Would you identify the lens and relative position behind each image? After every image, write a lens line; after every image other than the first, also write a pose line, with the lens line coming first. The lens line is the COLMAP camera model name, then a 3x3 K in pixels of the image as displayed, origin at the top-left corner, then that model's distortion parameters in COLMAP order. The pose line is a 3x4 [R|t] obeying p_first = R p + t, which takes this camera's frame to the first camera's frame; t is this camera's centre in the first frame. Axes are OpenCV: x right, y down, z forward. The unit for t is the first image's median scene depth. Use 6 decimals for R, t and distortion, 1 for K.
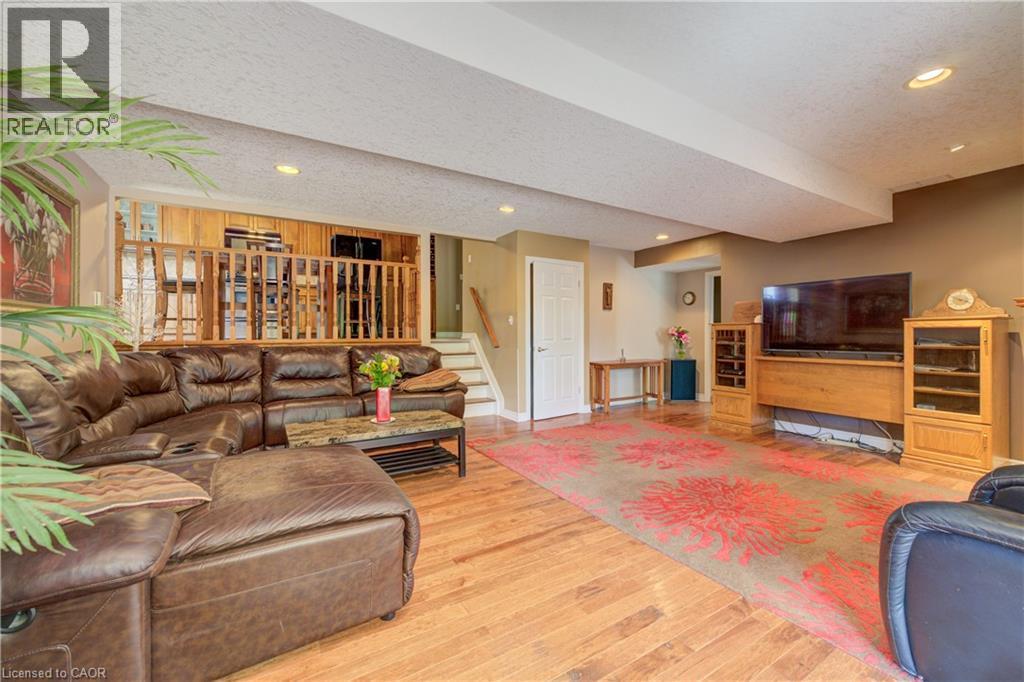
lens RADIAL K [[410.9, 0, 510.2], [0, 410.9, 330.7], [0, 0, 1]] dist [0.000452, 0.000019]
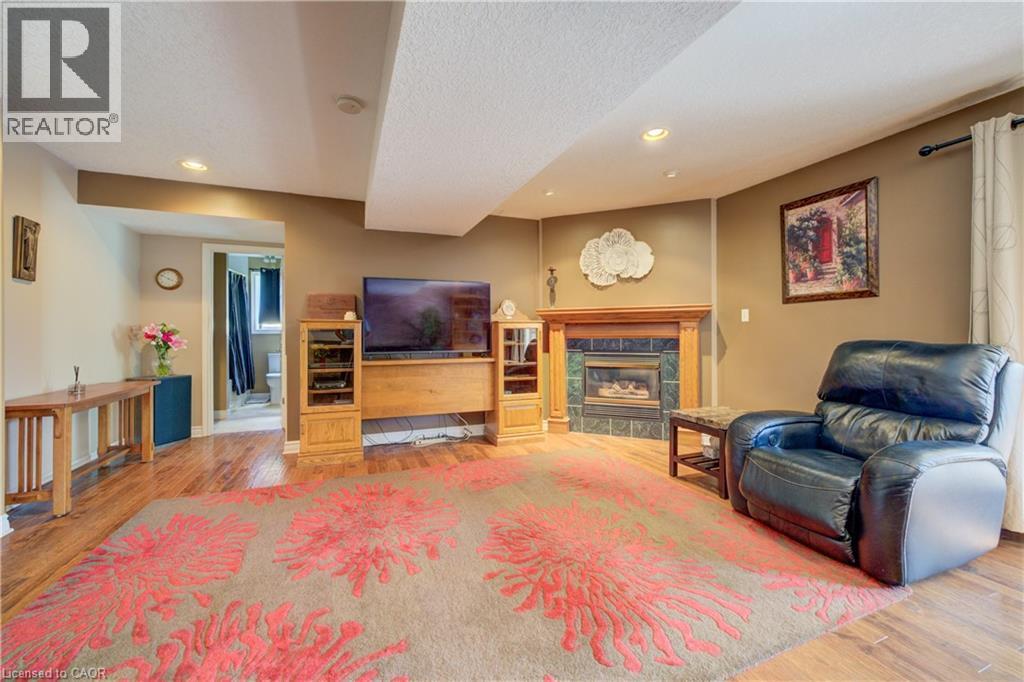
lens RADIAL K [[410.9, 0, 510.2], [0, 410.9, 330.7], [0, 0, 1]] dist [0.000452, 0.000019]
pose [[0.159422, 0.010443, 0.987155, -0.191120], [-0.003866, 0.999943, -0.009954, 0.009934], [-0.987203, -0.002230, 0.159453, 0.721424]]
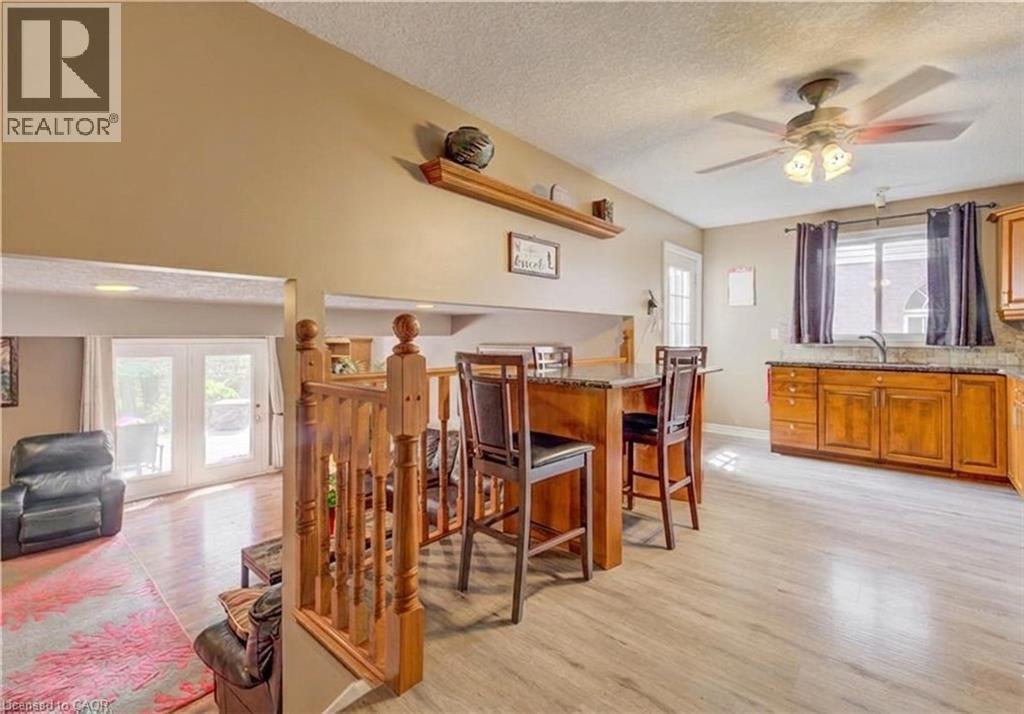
lens RADIAL K [[430.3, 0, 513.2], [0, 430.3, 343.4], [0, 0, 1]] dist [0.000241, -0.000116]
pose [[-0.945881, -0.003195, -0.324497, -0.345036], [-0.001993, 0.999990, -0.004036, -0.258705], [0.324506, -0.003171, -0.945878, 1.935619]]
